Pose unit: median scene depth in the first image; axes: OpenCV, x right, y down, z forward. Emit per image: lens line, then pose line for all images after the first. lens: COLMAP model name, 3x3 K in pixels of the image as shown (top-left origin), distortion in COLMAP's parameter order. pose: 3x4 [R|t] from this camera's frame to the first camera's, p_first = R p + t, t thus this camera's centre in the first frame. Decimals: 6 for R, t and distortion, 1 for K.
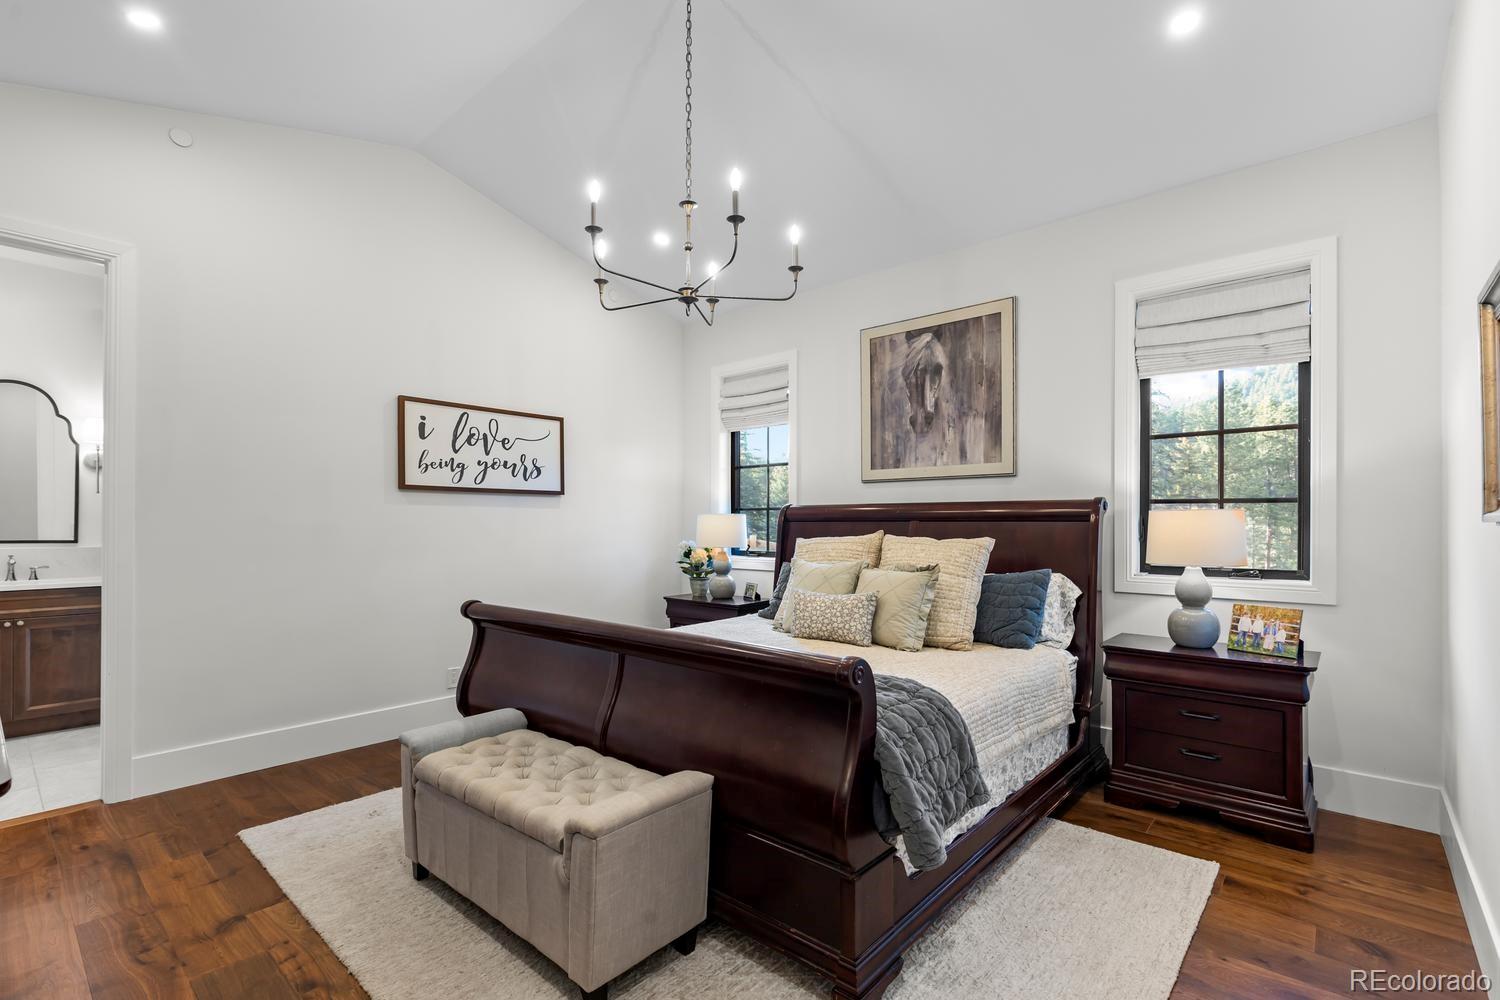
lens RADIAL K [[674.5, 0, 780.8], [0, 674.5, 519.1], [0, 0, 1]] dist [0.006687, -0.001476]
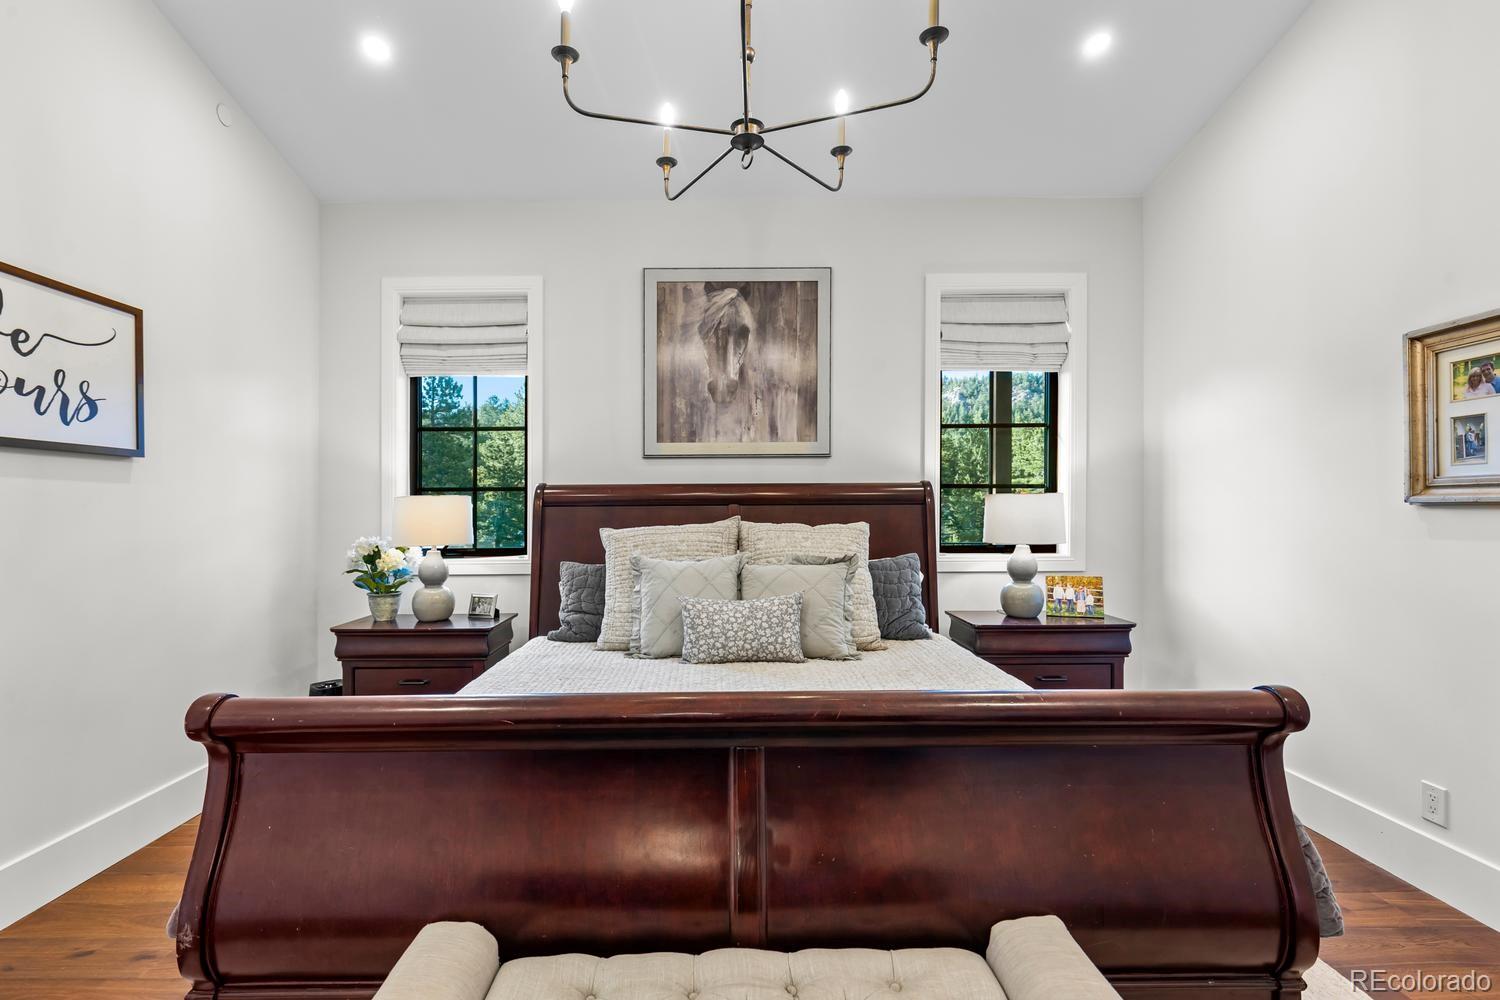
lens RADIAL K [[674.5, 0, 746.7], [0, 674.5, 501.7], [0, 0, 1]] dist [0.006687, -0.001476]
pose [[0.768530, -0.000063, 0.639814, -0.333520], [0.002854, 0.999990, -0.003330, 0.001864], [-0.639807, 0.004385, 0.768523, 0.331186]]
